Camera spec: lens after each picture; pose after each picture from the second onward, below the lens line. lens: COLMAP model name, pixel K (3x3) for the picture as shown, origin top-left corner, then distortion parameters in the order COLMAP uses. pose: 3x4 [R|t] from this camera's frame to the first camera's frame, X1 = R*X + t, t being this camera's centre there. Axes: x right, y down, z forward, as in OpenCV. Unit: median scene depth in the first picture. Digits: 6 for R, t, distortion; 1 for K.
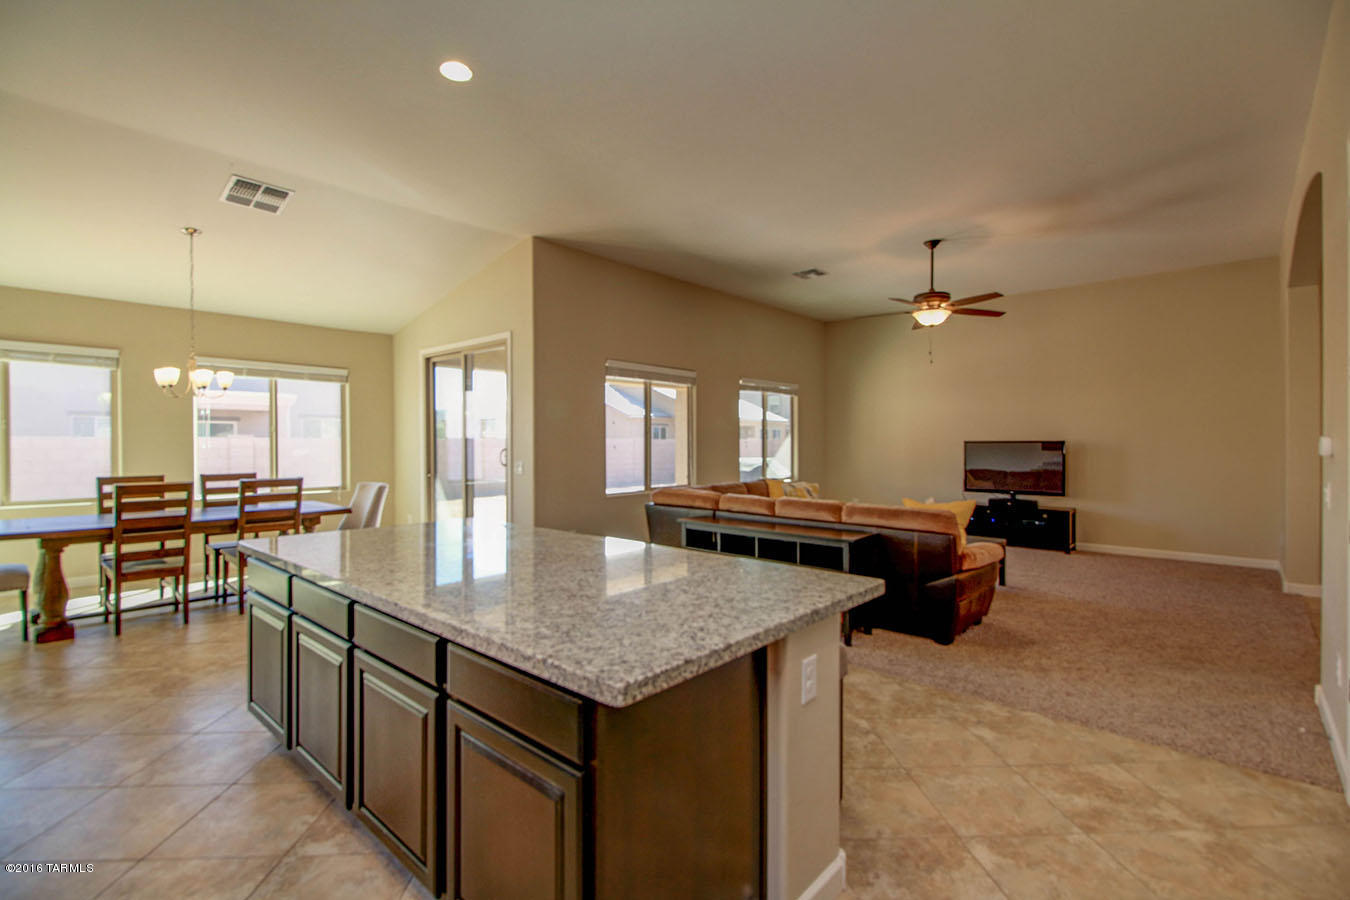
lens RADIAL K [[619.4, 0, 675.2], [0, 619.4, 451.3], [0, 0, 1]] dist [0.024824, -0.009221]
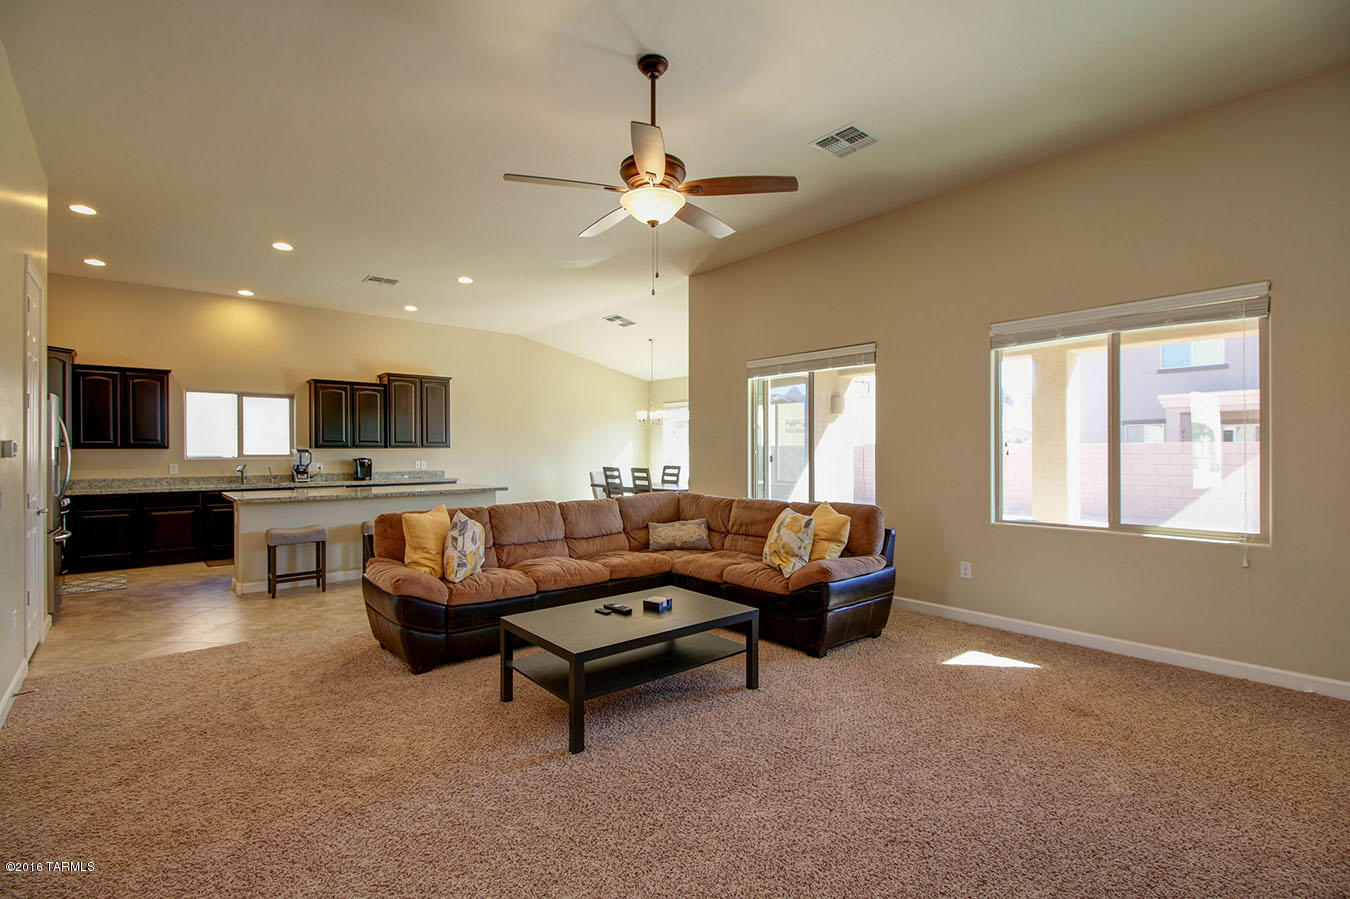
lens RADIAL K [[619.4, 0, 676.9], [0, 619.4, 448.3], [0, 0, 1]] dist [0.024824, -0.009221]
pose [[-0.113450, -0.004257, -0.993535, 0.747274], [-0.014120, 0.999897, -0.002671, -0.005815], [0.993443, 0.013726, -0.113499, 0.865566]]
